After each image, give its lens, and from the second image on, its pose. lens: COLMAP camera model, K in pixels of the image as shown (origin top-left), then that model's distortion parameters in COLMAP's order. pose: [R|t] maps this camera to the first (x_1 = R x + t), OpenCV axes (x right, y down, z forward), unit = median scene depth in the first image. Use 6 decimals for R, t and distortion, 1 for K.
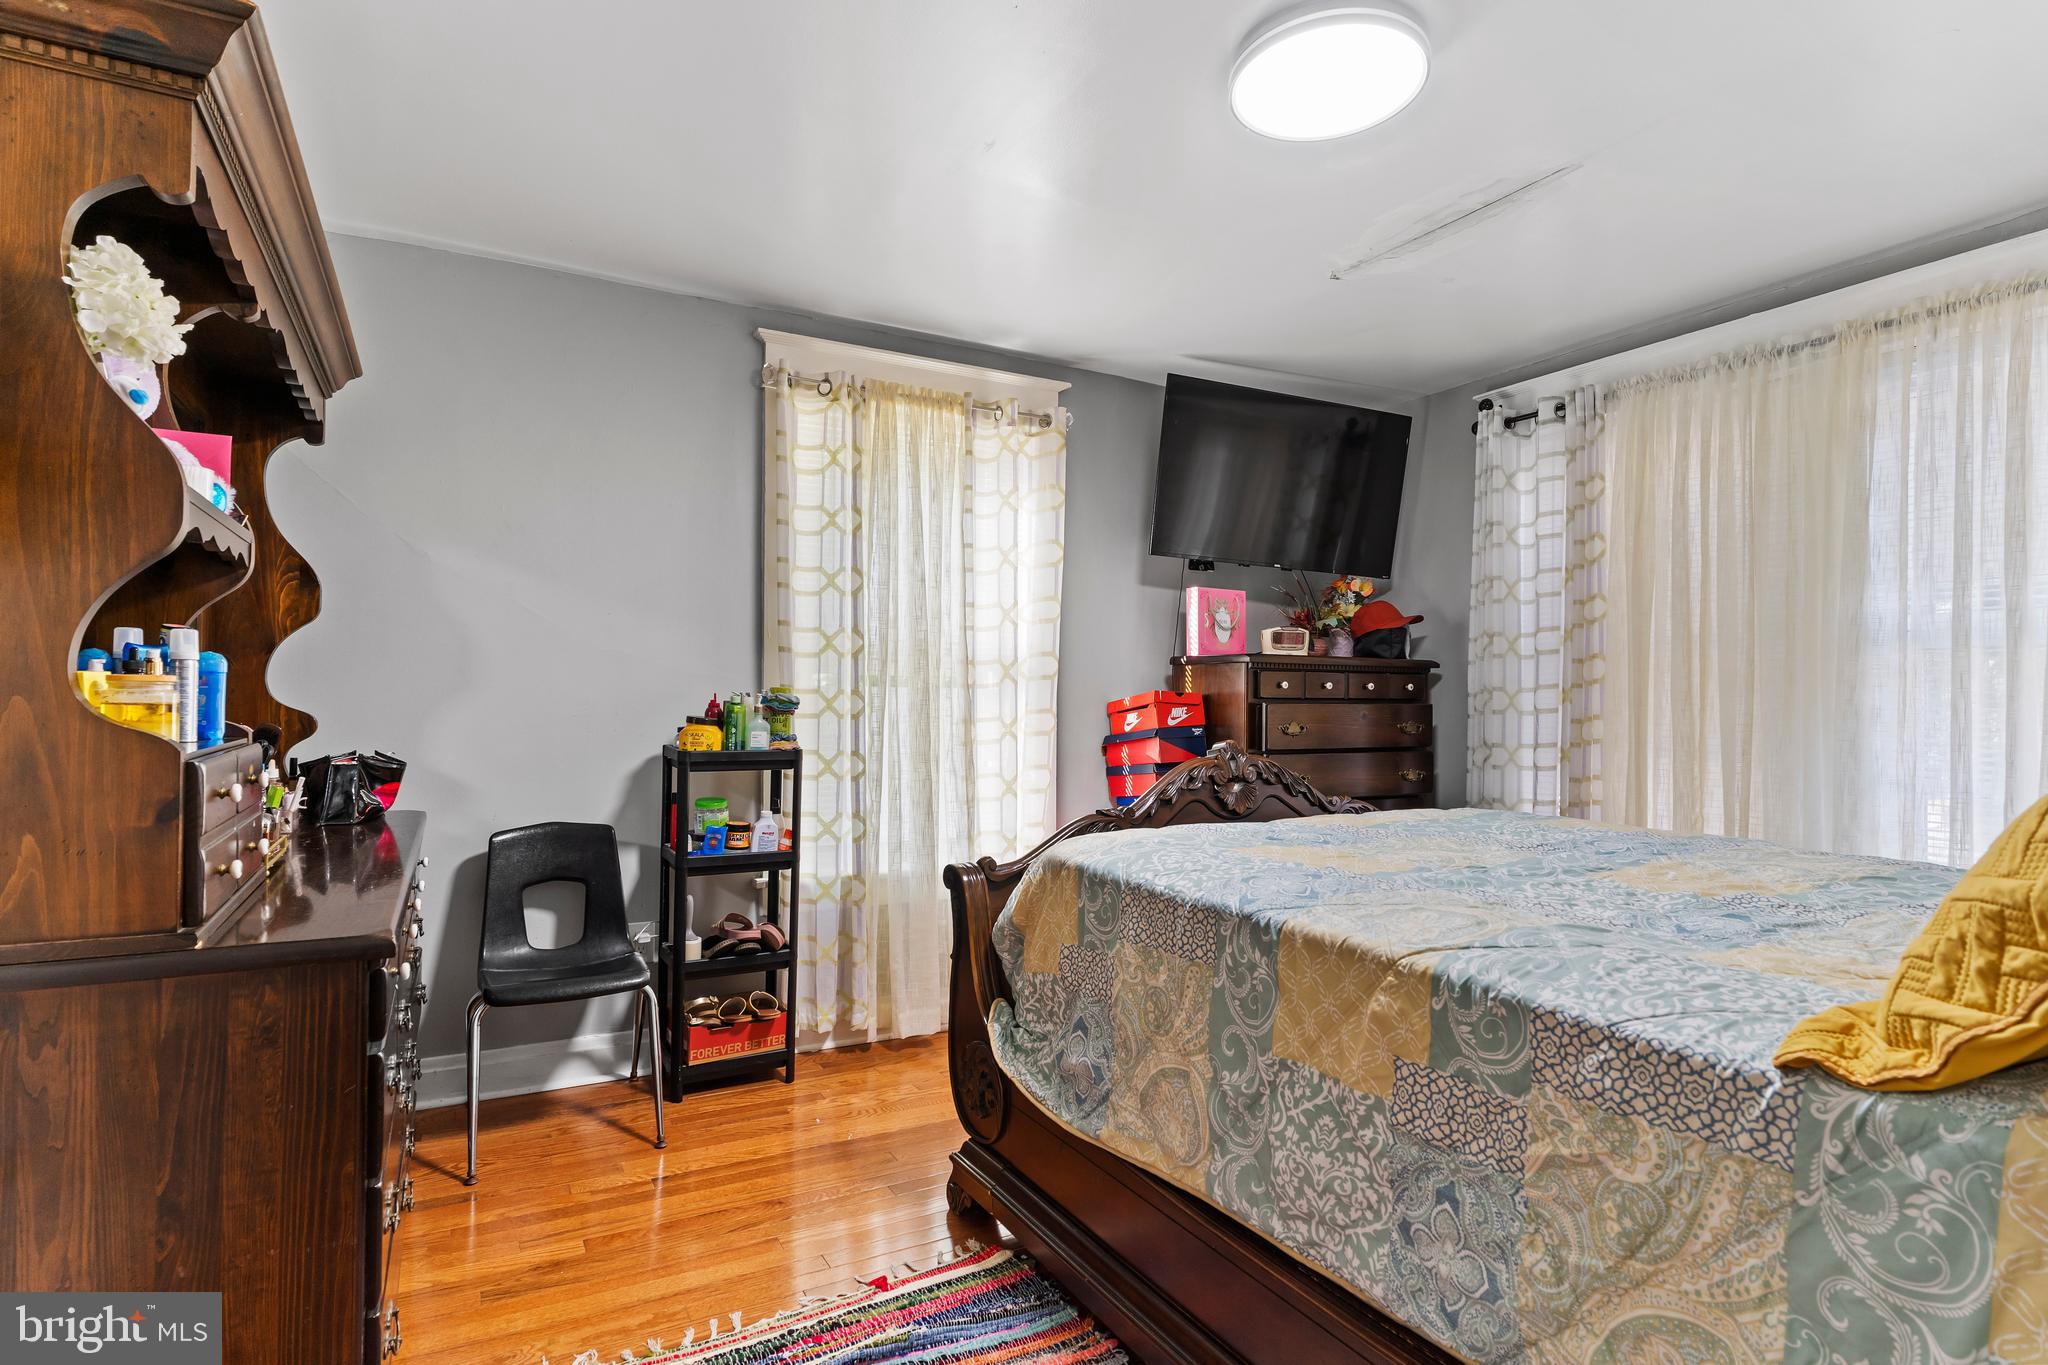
lens RADIAL K [[1049.4, 0, 1014.8], [0, 1049.4, 676.9], [0, 0, 1]] dist [-0.001447, 0.000654]
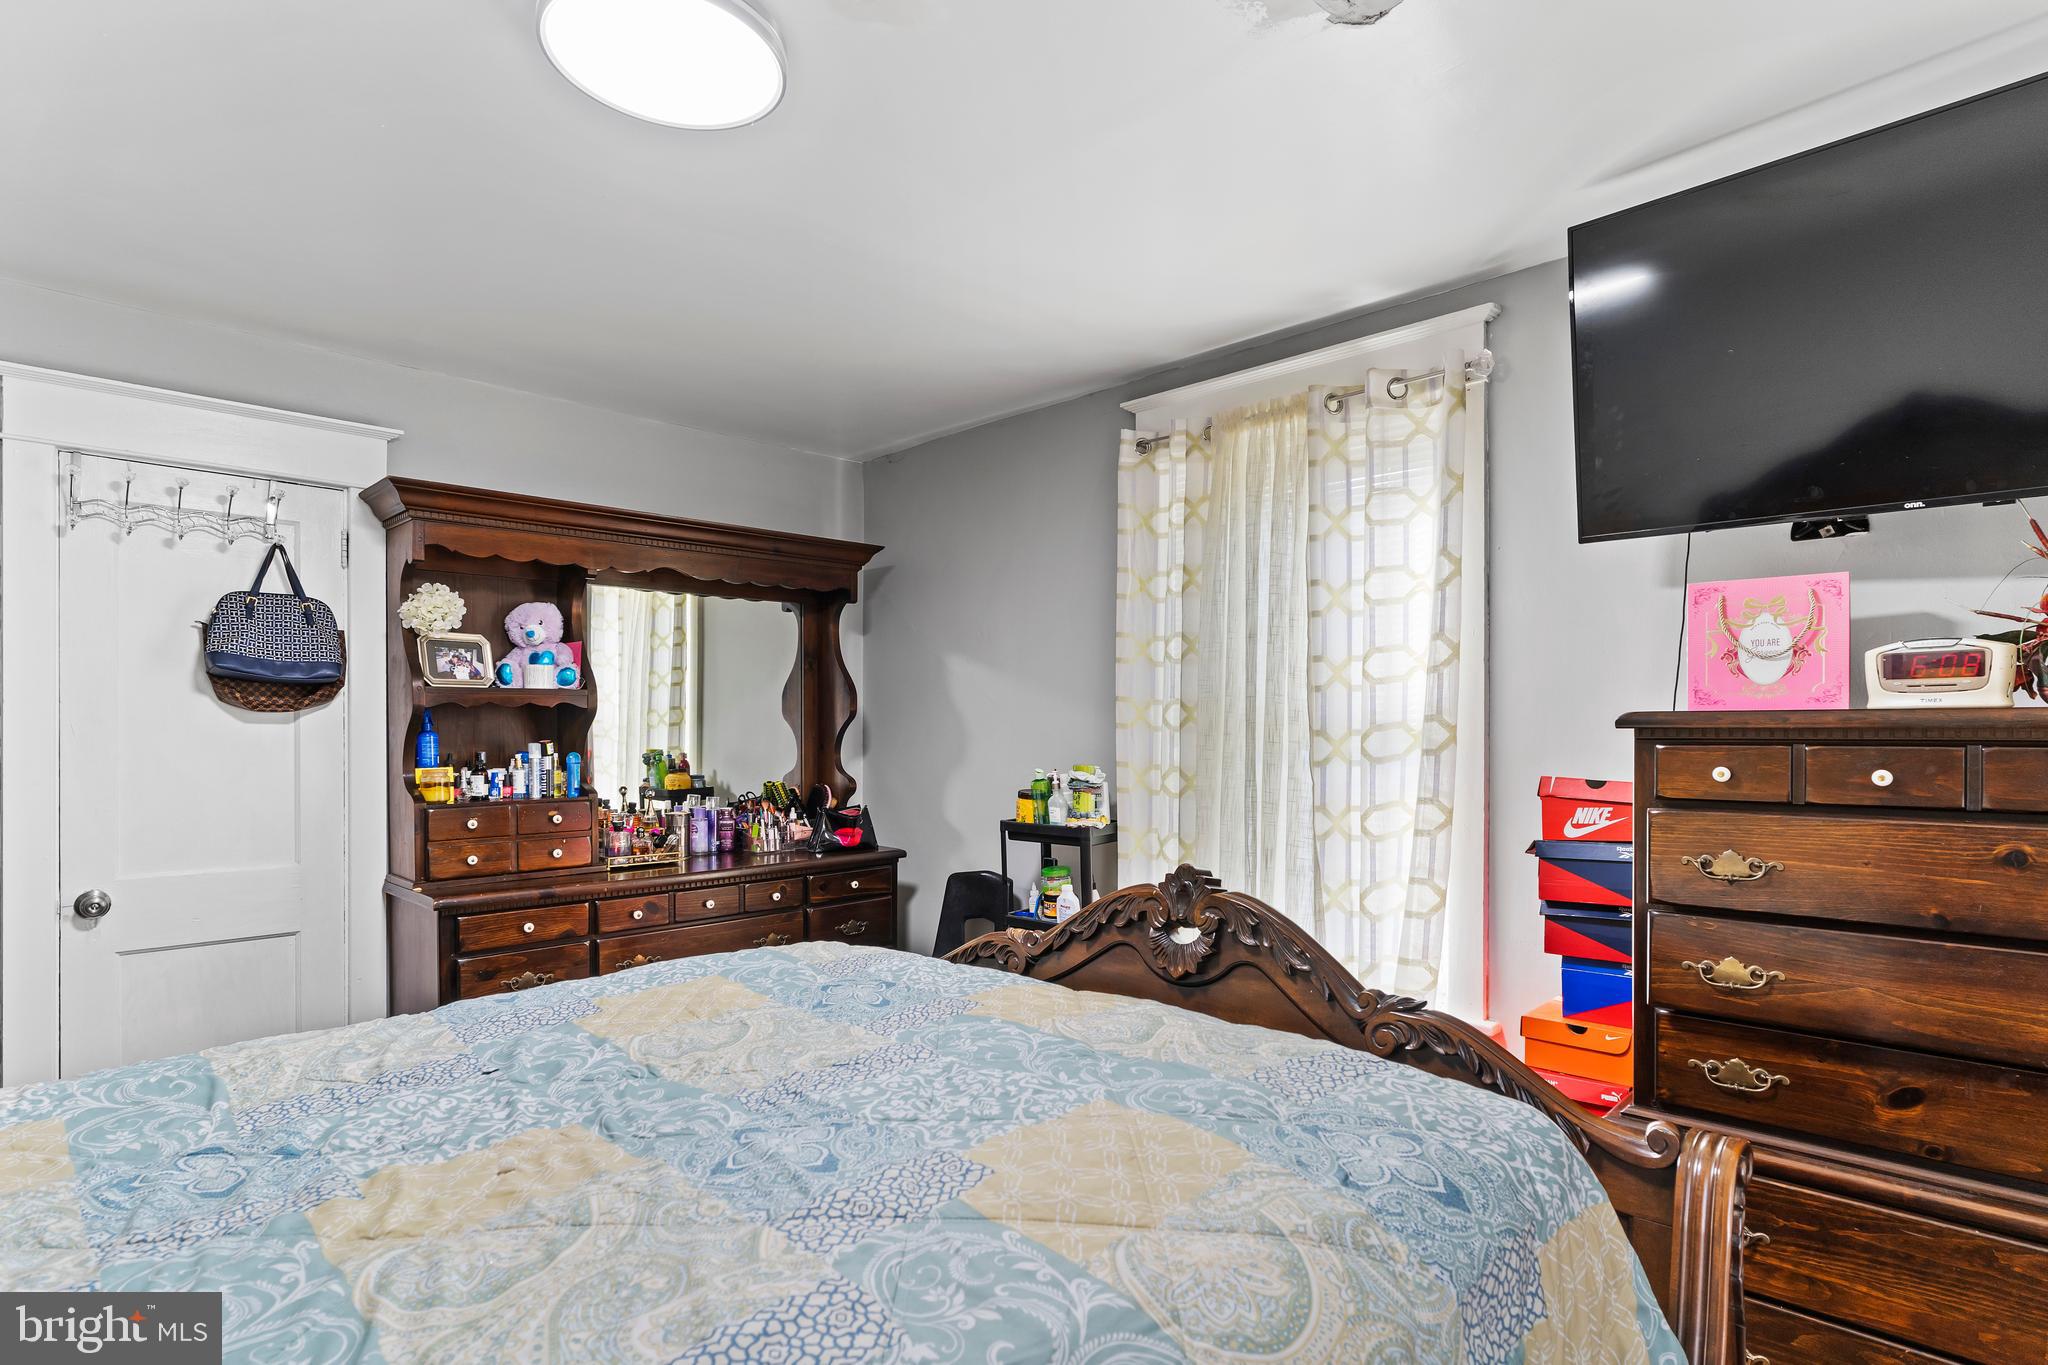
lens RADIAL K [[1084.4, 0, 1024.0], [0, 1084.4, 733.6], [0, 0, 1]] dist [-0.002119, 0.000087]
pose [[0.286682, -0.005657, -0.958009, 0.663400], [0.025152, 0.999682, 0.001624, -0.020534], [0.957696, -0.024561, 0.286733, 0.560566]]
